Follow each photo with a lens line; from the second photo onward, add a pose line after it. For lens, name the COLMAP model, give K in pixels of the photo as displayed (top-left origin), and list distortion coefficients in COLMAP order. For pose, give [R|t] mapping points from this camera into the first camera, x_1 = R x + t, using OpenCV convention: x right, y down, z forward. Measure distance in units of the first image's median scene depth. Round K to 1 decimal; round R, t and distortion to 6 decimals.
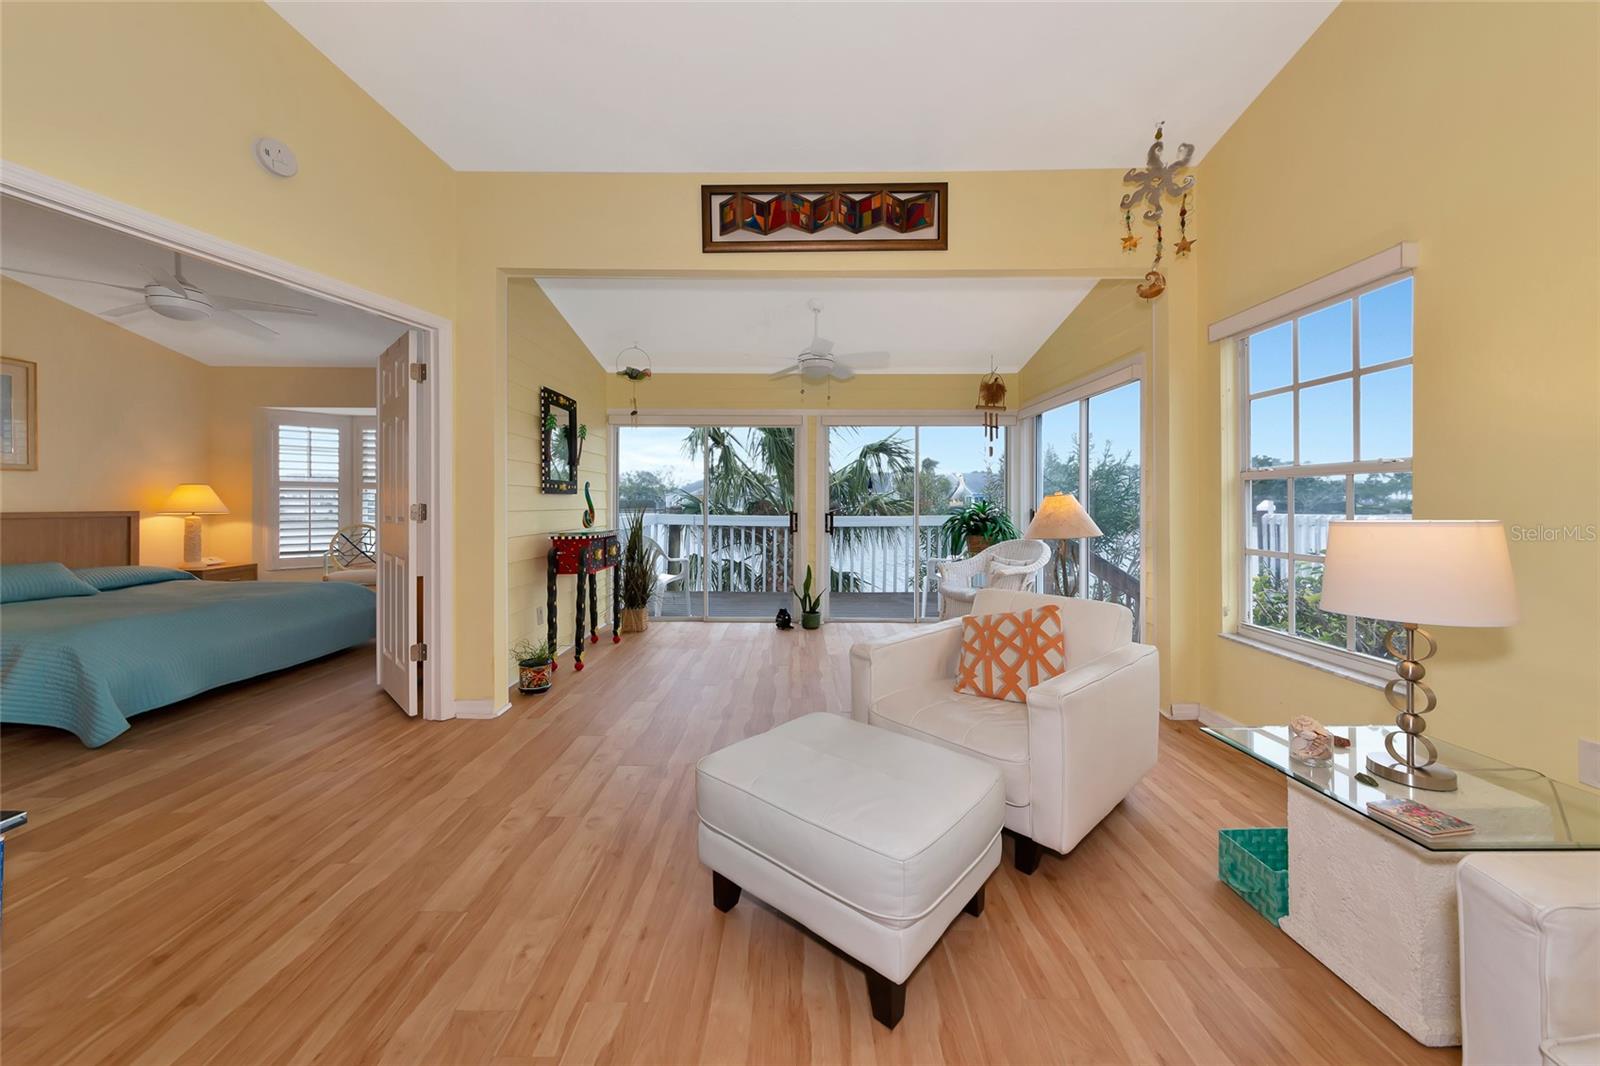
lens RADIAL K [[575.6, 0, 792.7], [0, 575.6, 503.7], [0, 0, 1]] dist [0.000521, 0.000621]
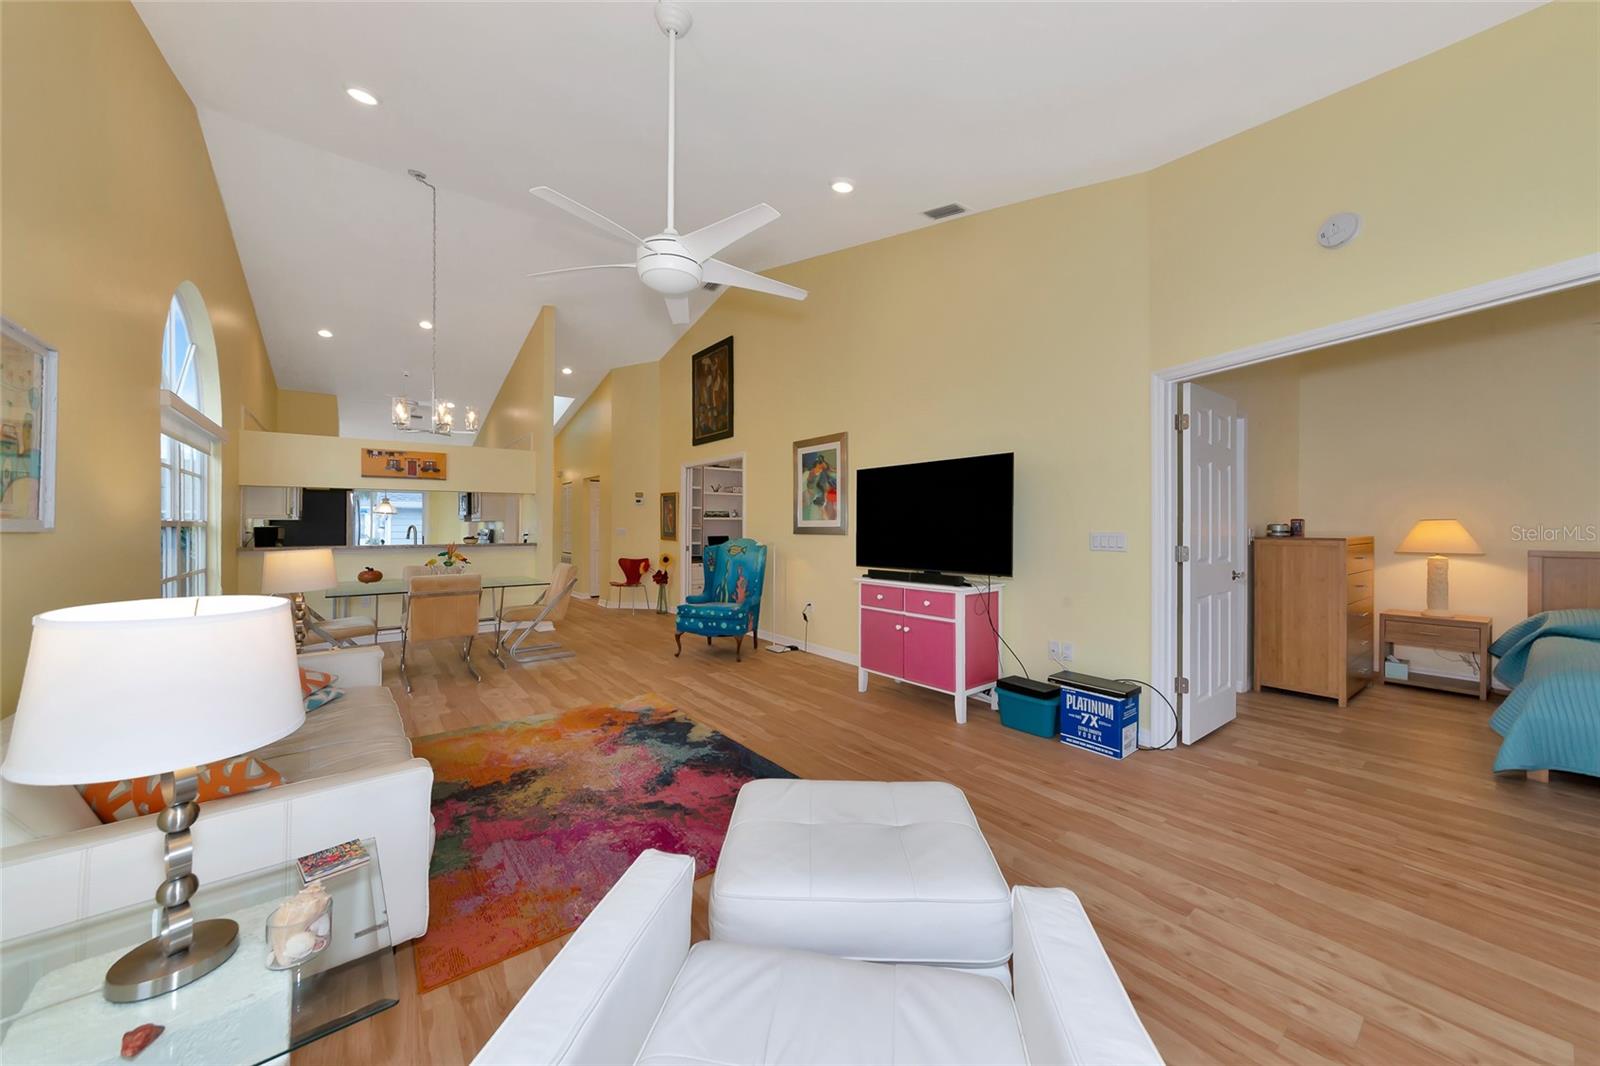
lens RADIAL K [[575.6, 0, 805.9], [0, 575.6, 517.5], [0, 0, 1]] dist [0.000521, 0.000621]
pose [[-0.786244, -0.015342, -0.617726, 0.252916], [-0.006257, 0.999838, -0.016868, -0.014851], [0.617884, -0.009398, -0.786213, 0.568231]]
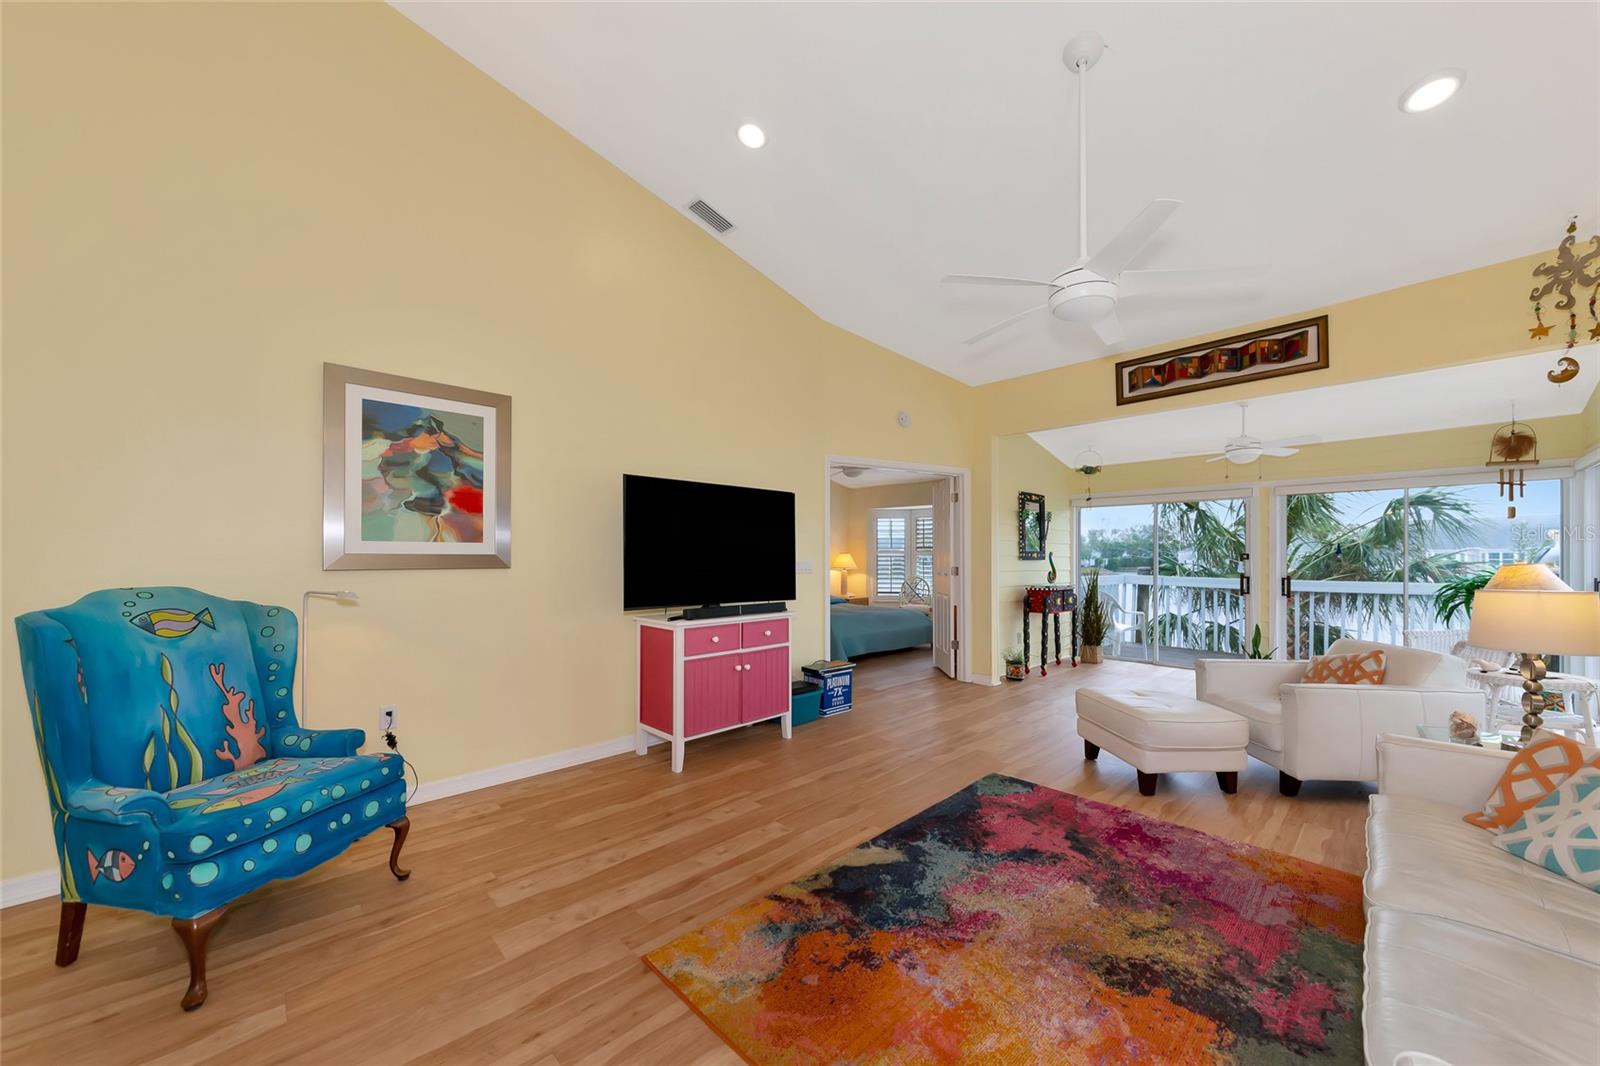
lens RADIAL K [[575.6, 0, 806.3], [0, 575.6, 554.5], [0, 0, 1]] dist [0.000521, 0.000621]
pose [[0.699292, -0.004579, -0.714821, 0.226515], [-0.003878, 0.999940, -0.010199, -0.011571], [0.714826, 0.009905, 0.699233, -0.419426]]
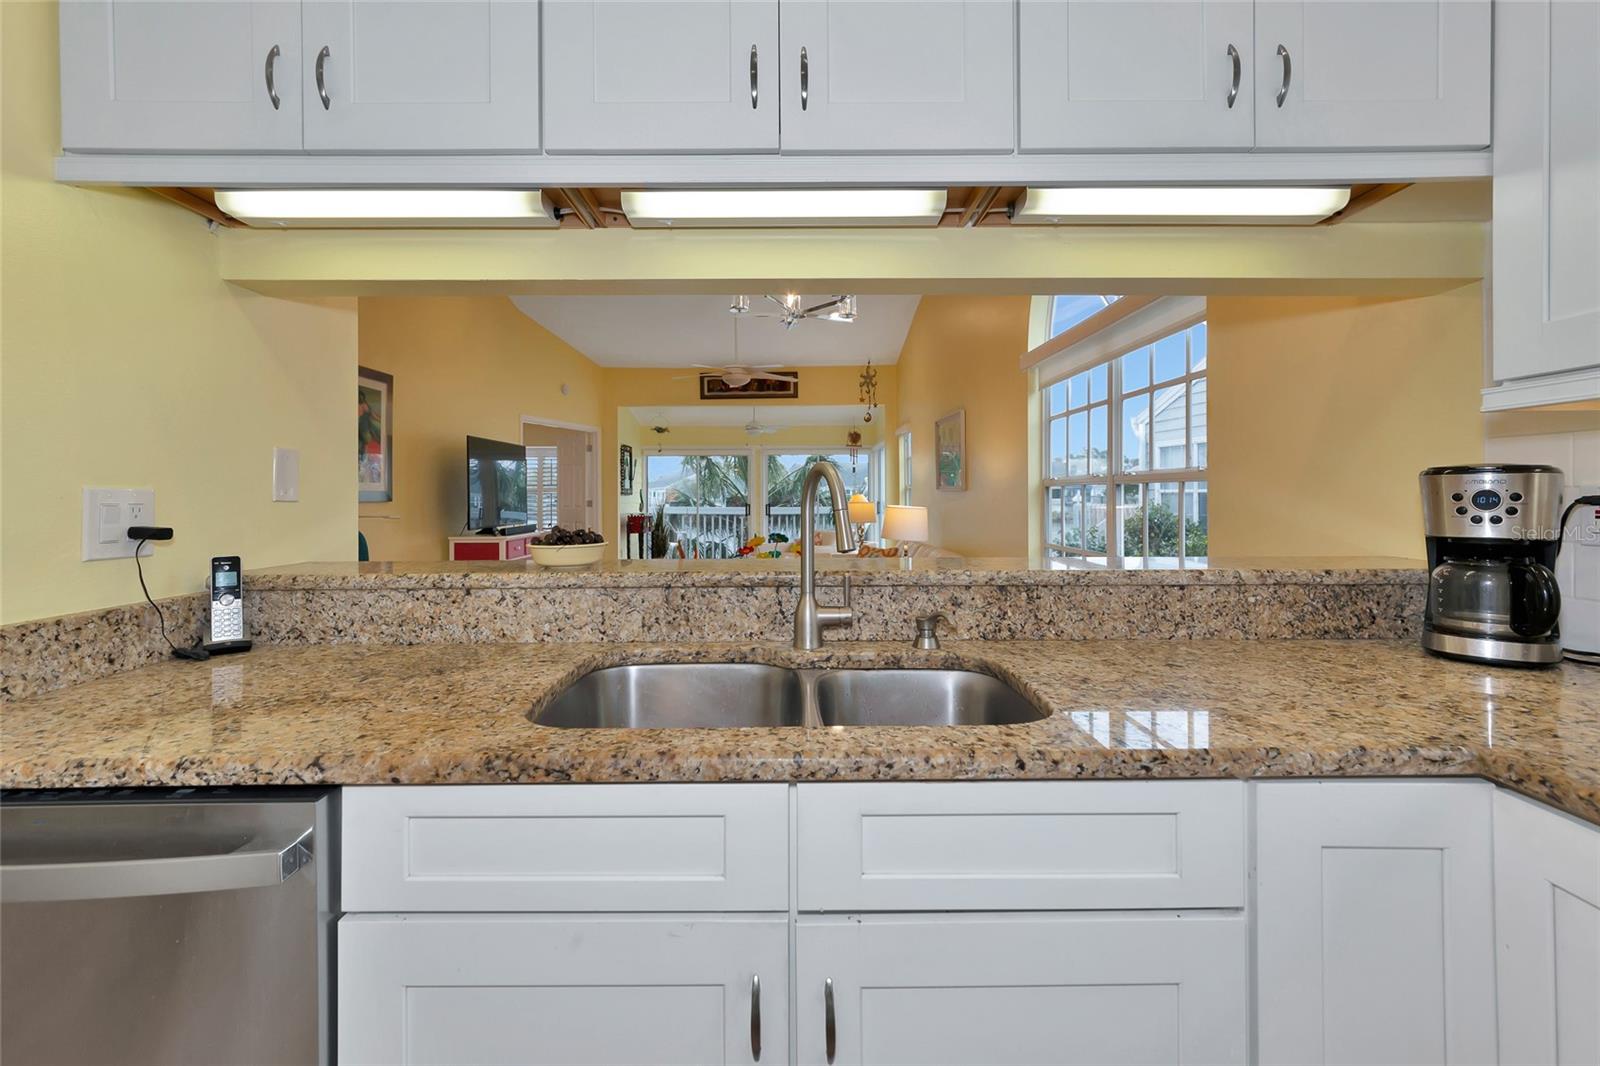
lens RADIAL K [[702.2, 0, 788.8], [0, 702.2, 488.2], [0, 0, 1]] dist [0.007403, 0.000655]
pose [[0.999972, -0.006781, 0.003282, 0.134281], [0.006831, 0.999859, -0.015311, 0.000017], [-0.003177, 0.015333, 0.999877, -1.274919]]
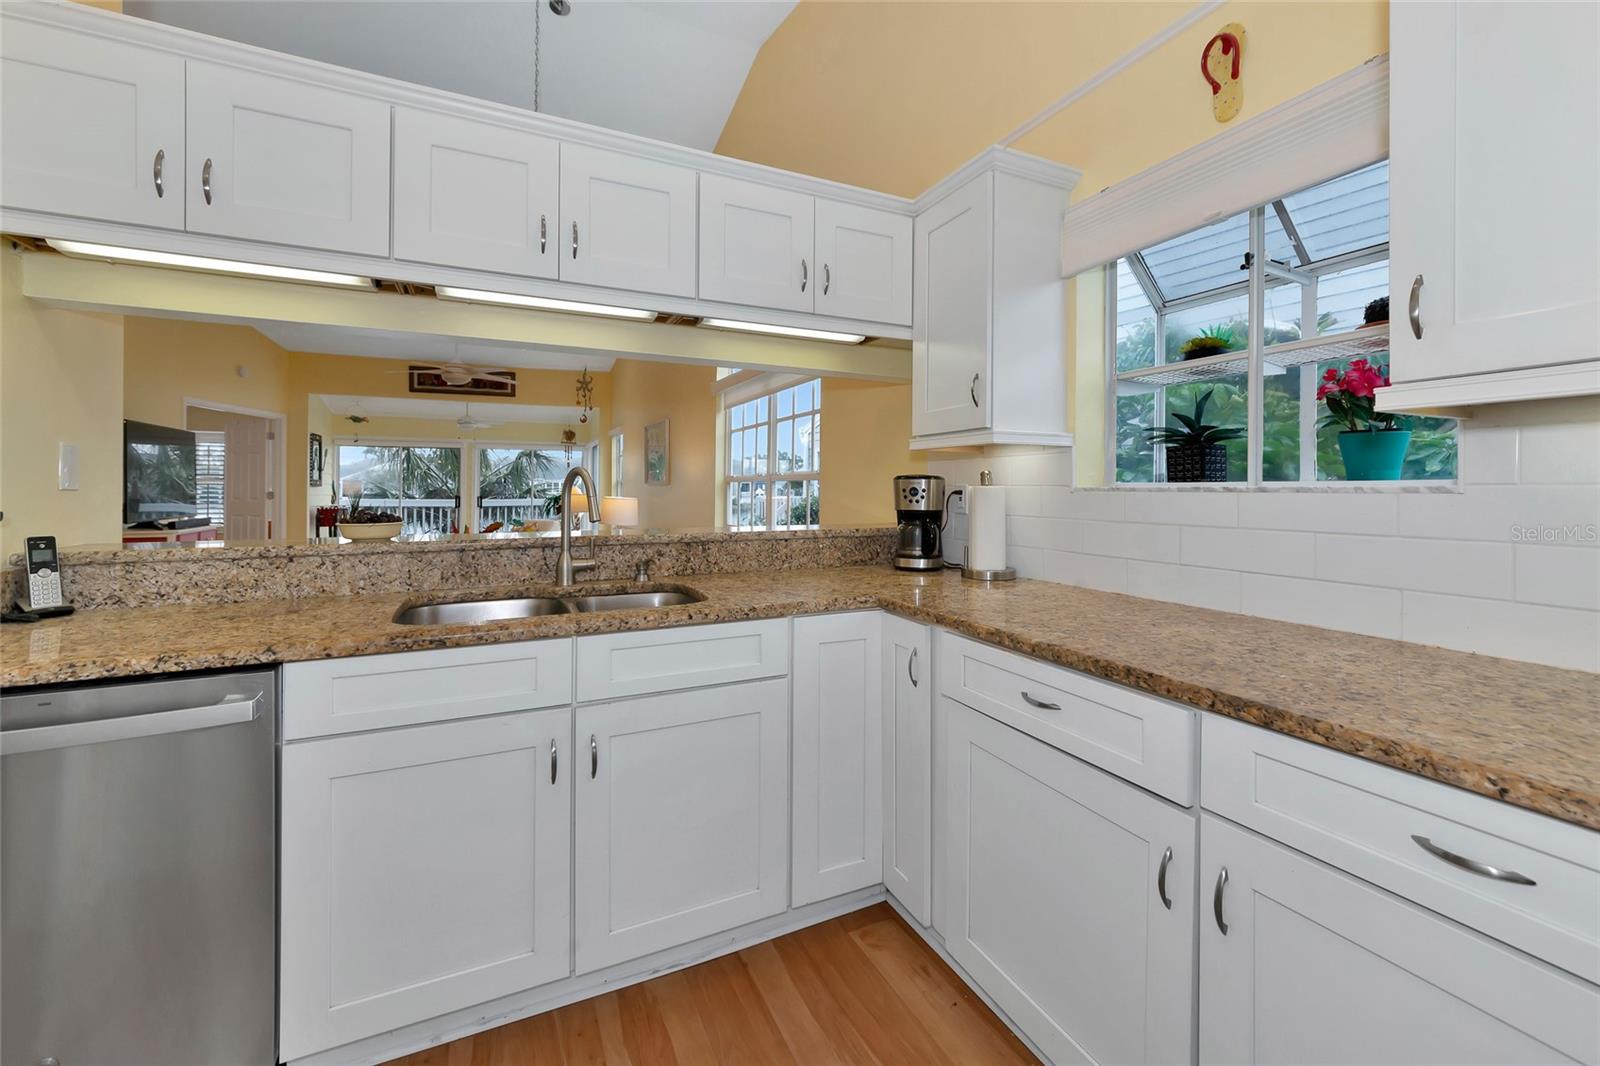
lens RADIAL K [[643.5, 0, 798.0], [0, 643.5, 472.7], [0, 0, 1]] dist [0.000325, 0.000841]
pose [[0.901724, 0.009188, 0.432214, 0.101144], [0.003099, 0.999611, -0.027716, 0.000846], [-0.432301, 0.026331, 0.901345, -1.410504]]
